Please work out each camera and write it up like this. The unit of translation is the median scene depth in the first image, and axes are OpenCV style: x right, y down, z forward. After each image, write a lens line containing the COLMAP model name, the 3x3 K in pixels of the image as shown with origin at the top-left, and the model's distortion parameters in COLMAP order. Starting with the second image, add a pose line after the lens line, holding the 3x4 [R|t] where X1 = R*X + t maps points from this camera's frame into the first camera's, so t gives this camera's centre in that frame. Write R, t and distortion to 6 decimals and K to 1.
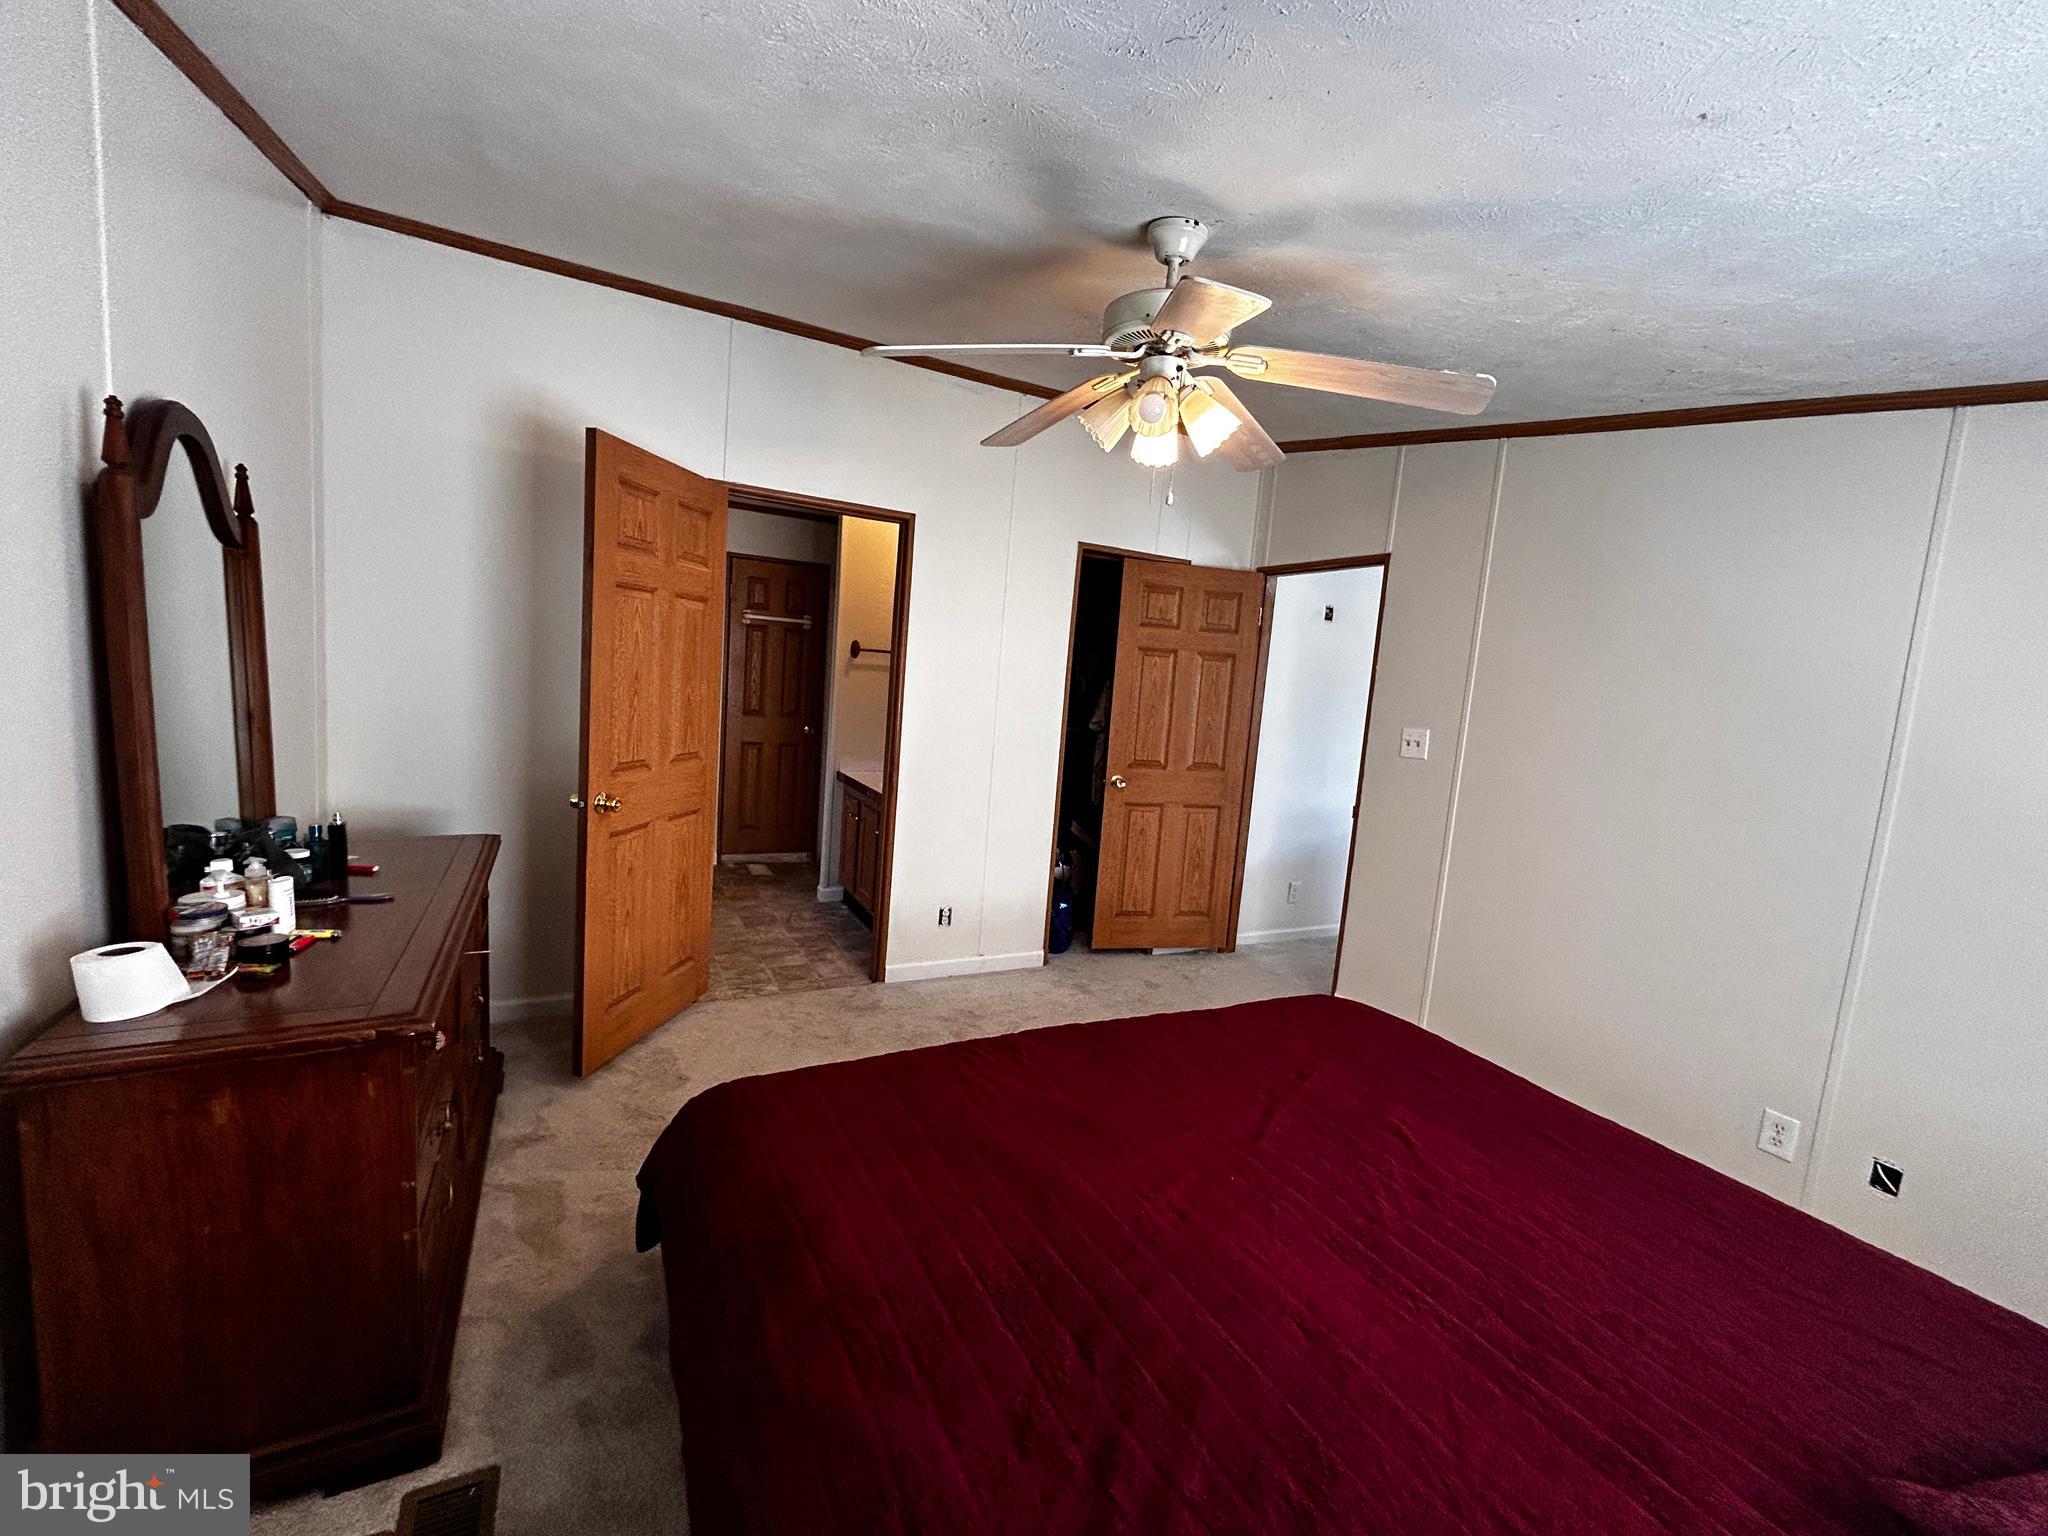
lens RADIAL K [[830.9, 0, 1035.5], [0, 830.9, 772.5], [0, 0, 1]] dist [0.002272, -0.000640]
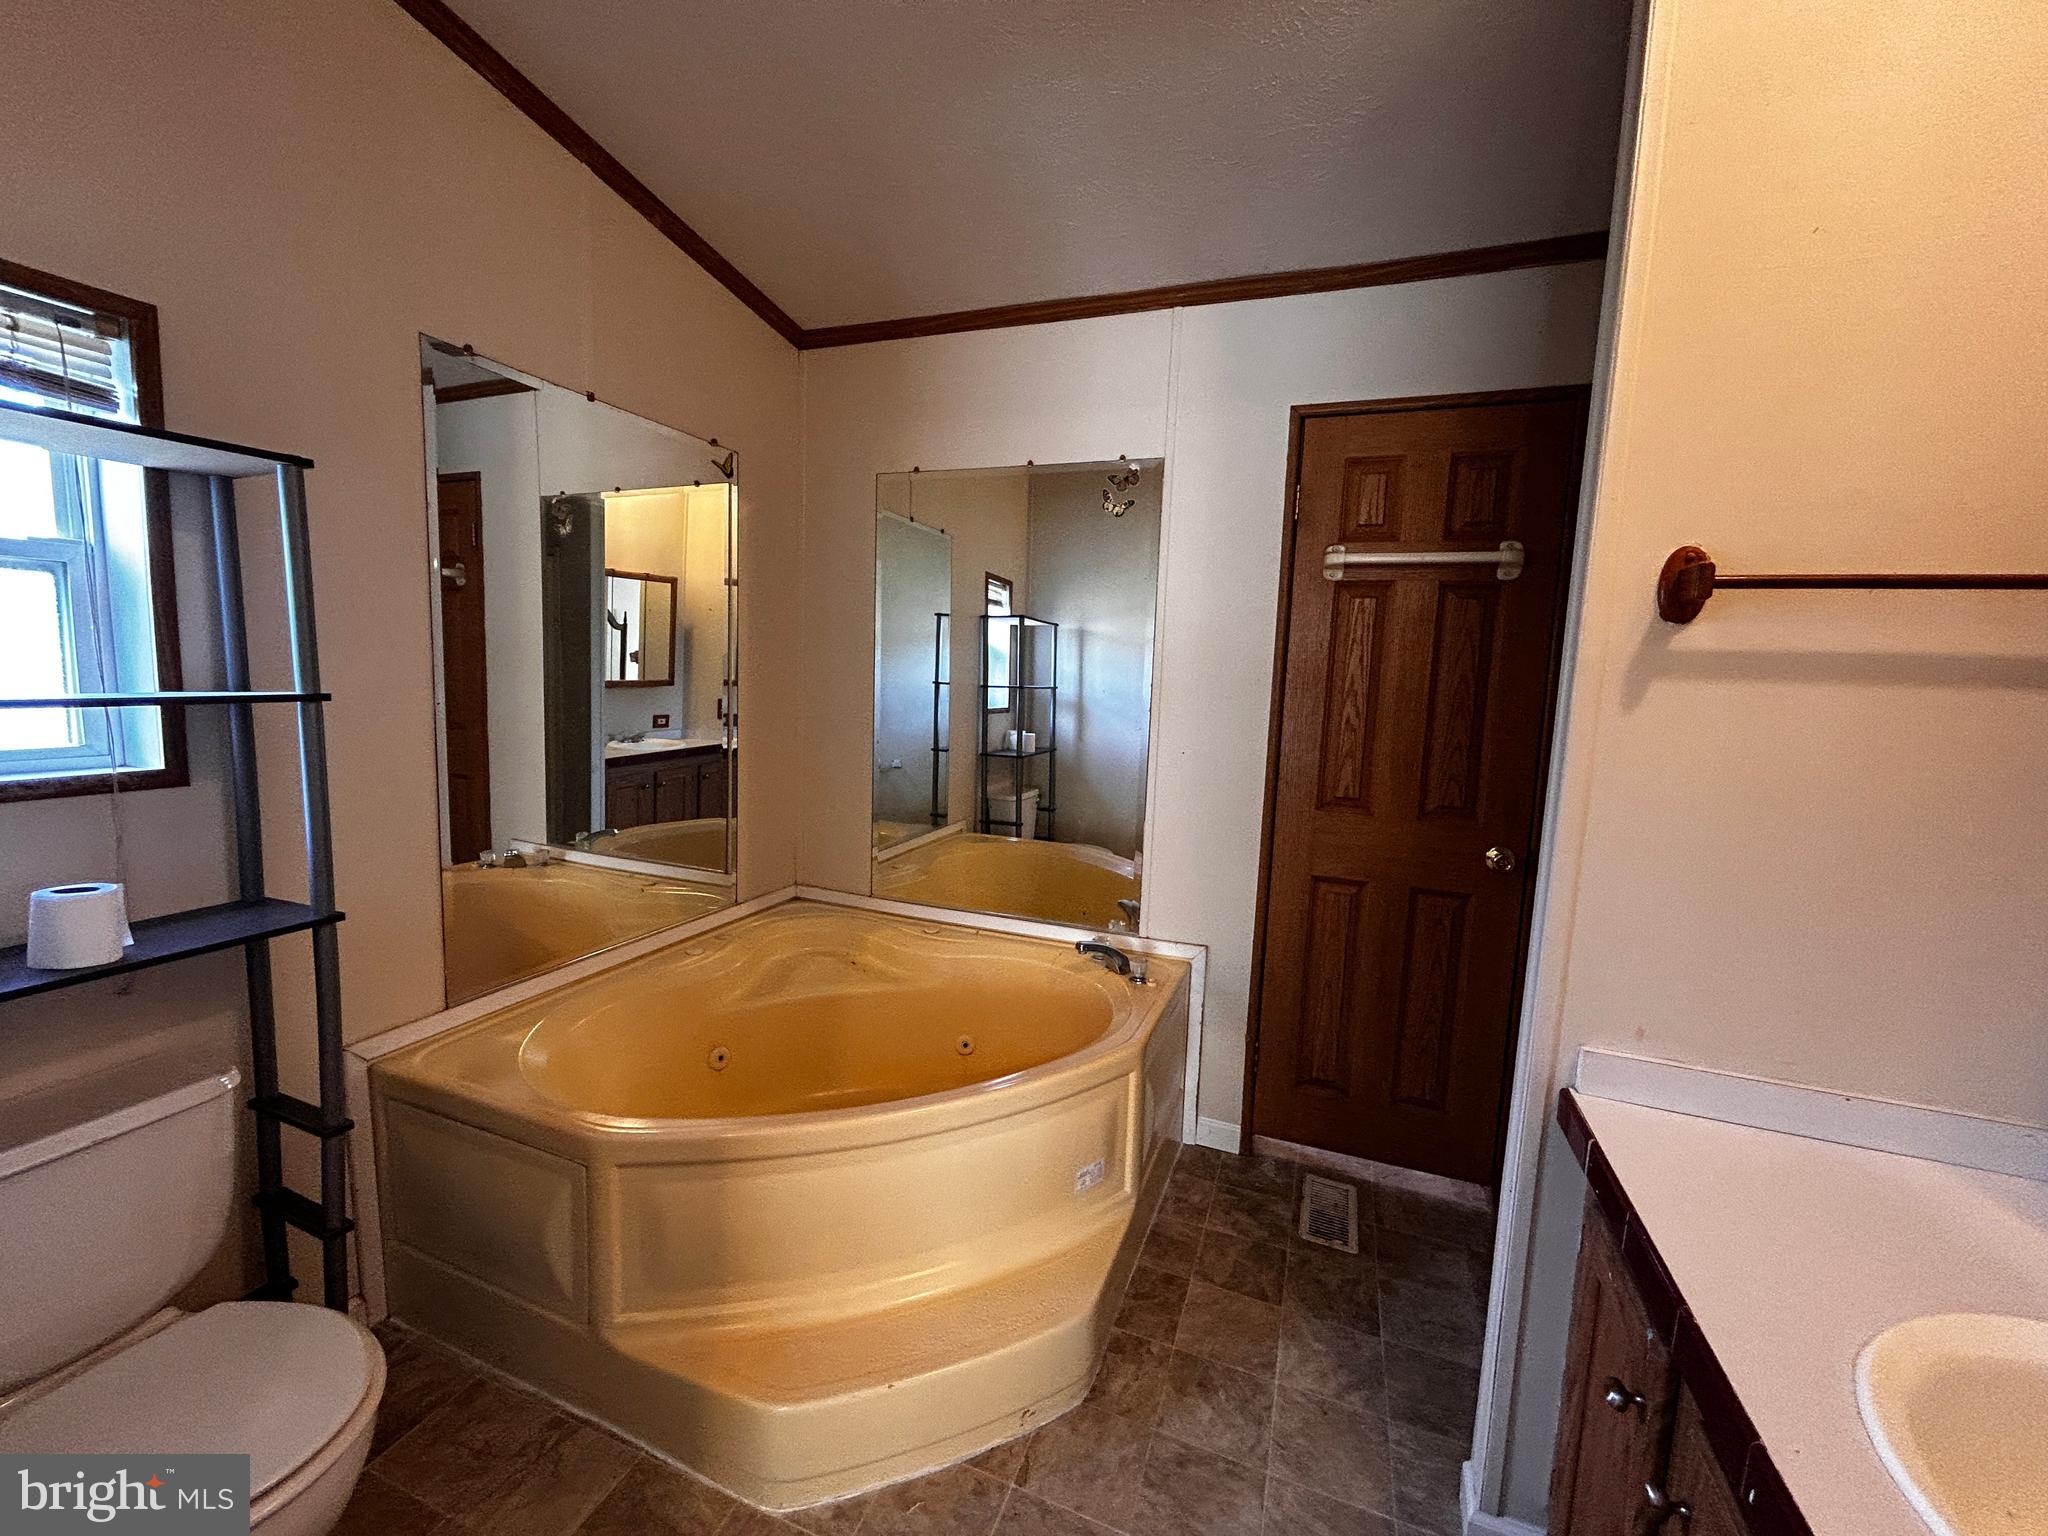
lens RADIAL K [[830.9, 0, 1021.8], [0, 830.9, 770.9], [0, 0, 1]] dist [0.002272, -0.000640]
pose [[0.652287, 0.035712, -0.757130, -0.142739], [-0.070746, 0.997397, -0.013905, -0.072897], [0.754663, 0.062634, 0.653116, 0.635177]]
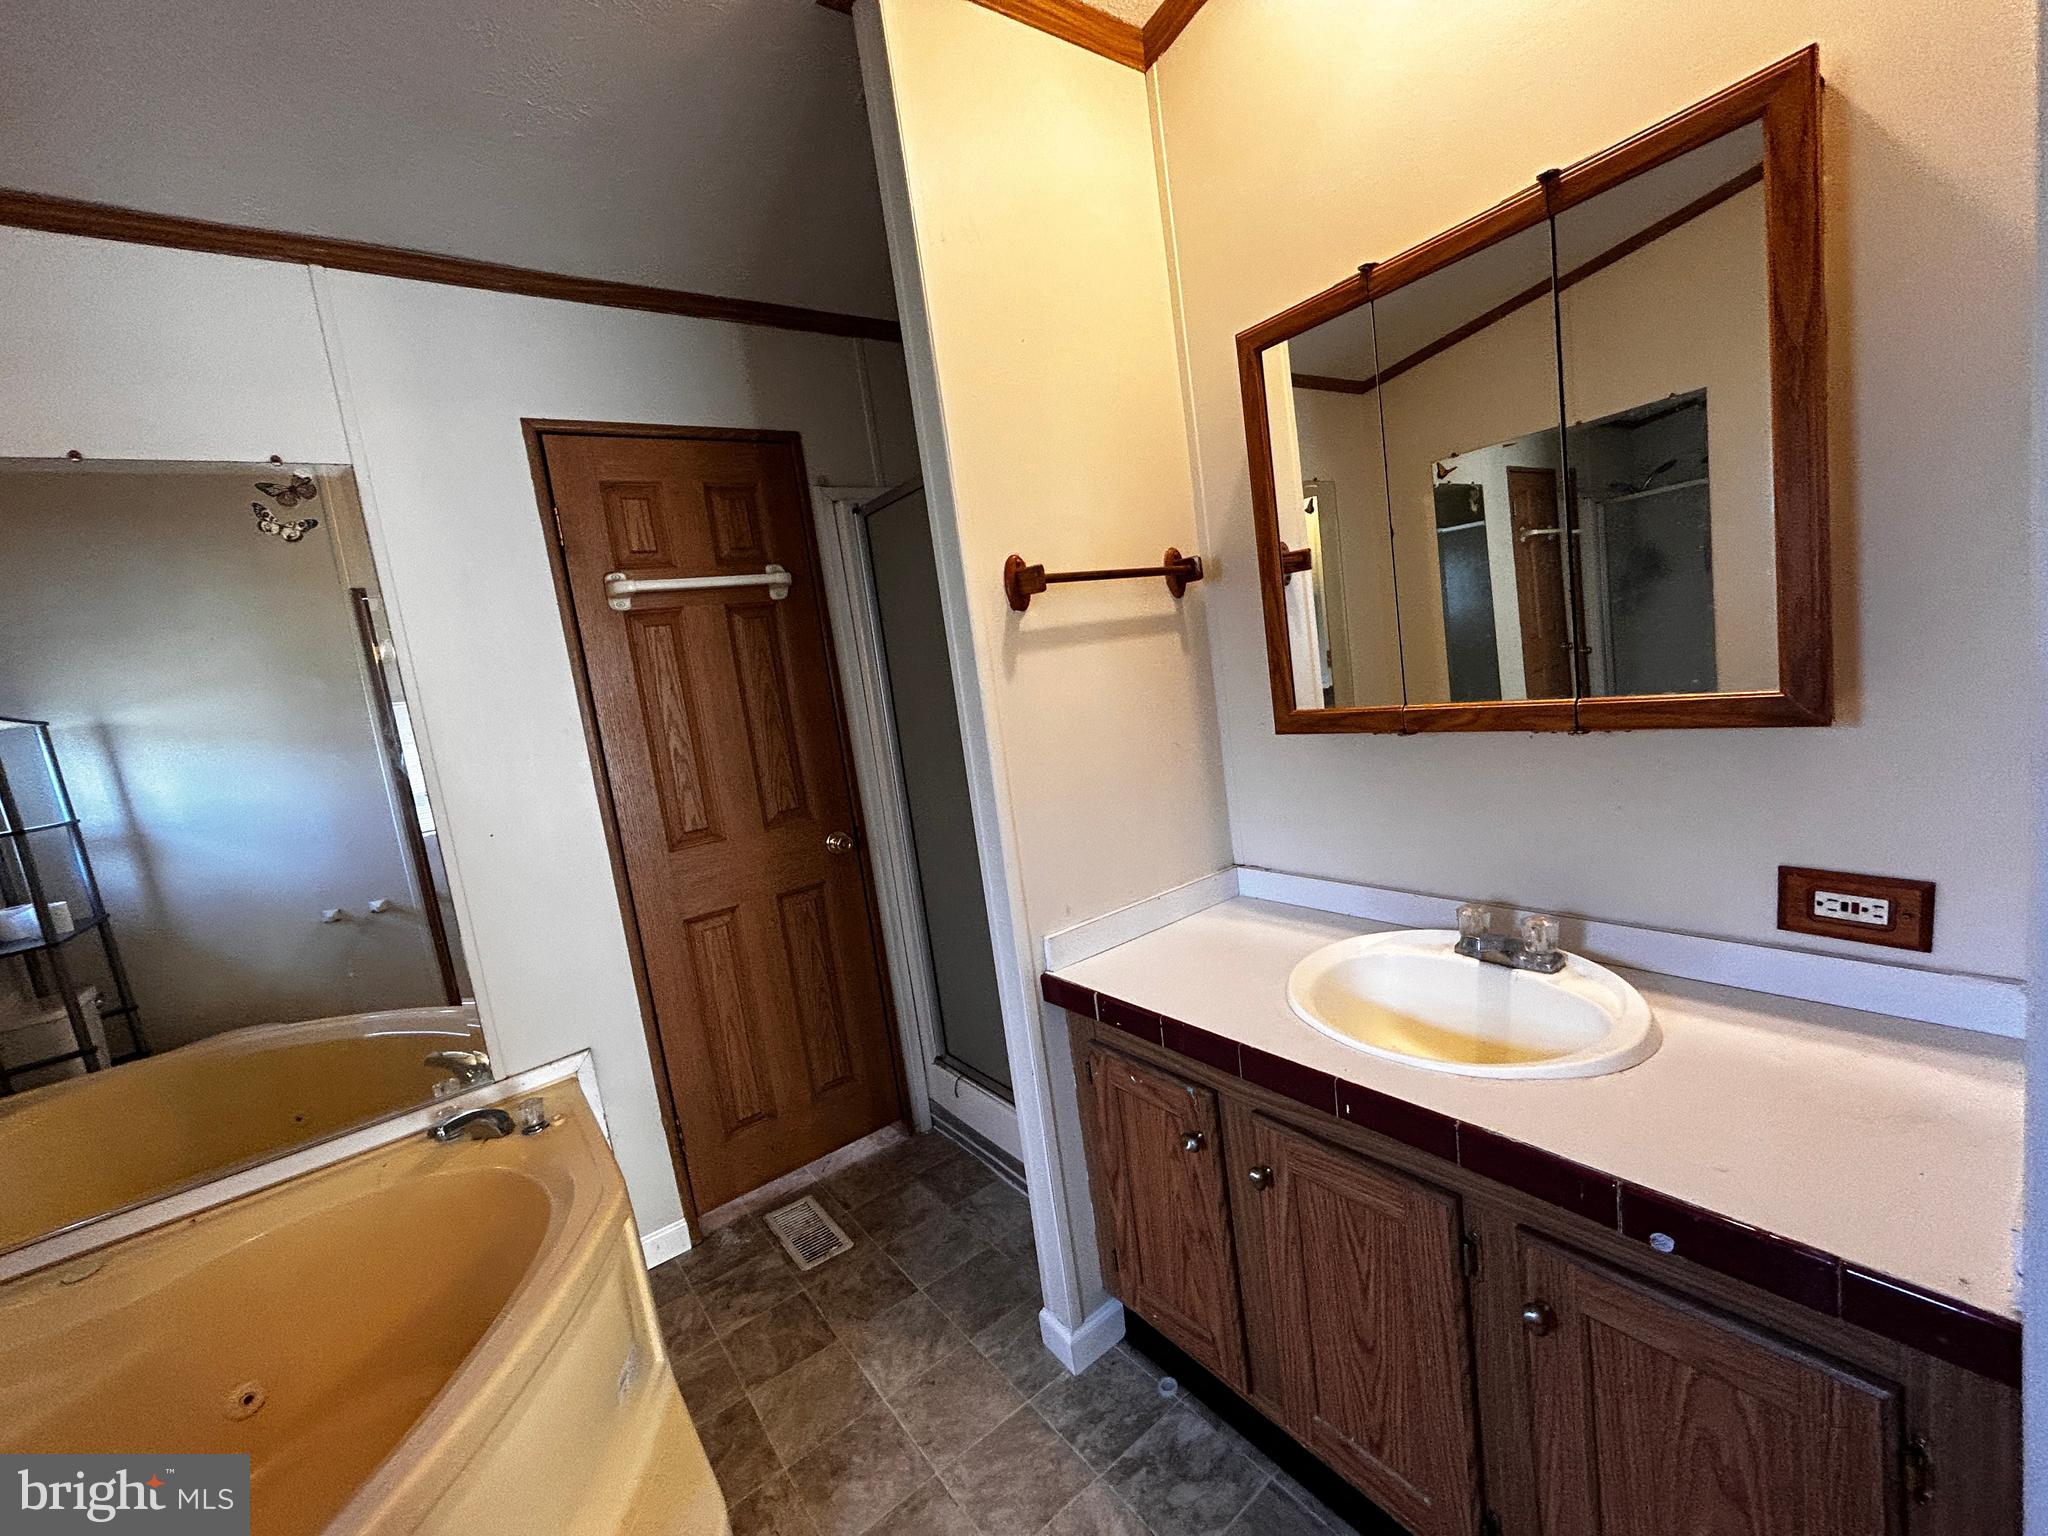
lens RADIAL K [[830.9, 0, 1012.0], [0, 830.9, 769.5], [0, 0, 1]] dist [0.002272, -0.000640]
pose [[0.965992, -0.231377, 0.115428, -0.238745], [0.230473, 0.972845, 0.021308, -0.078382], [-0.117224, 0.006019, 0.993087, 0.613324]]
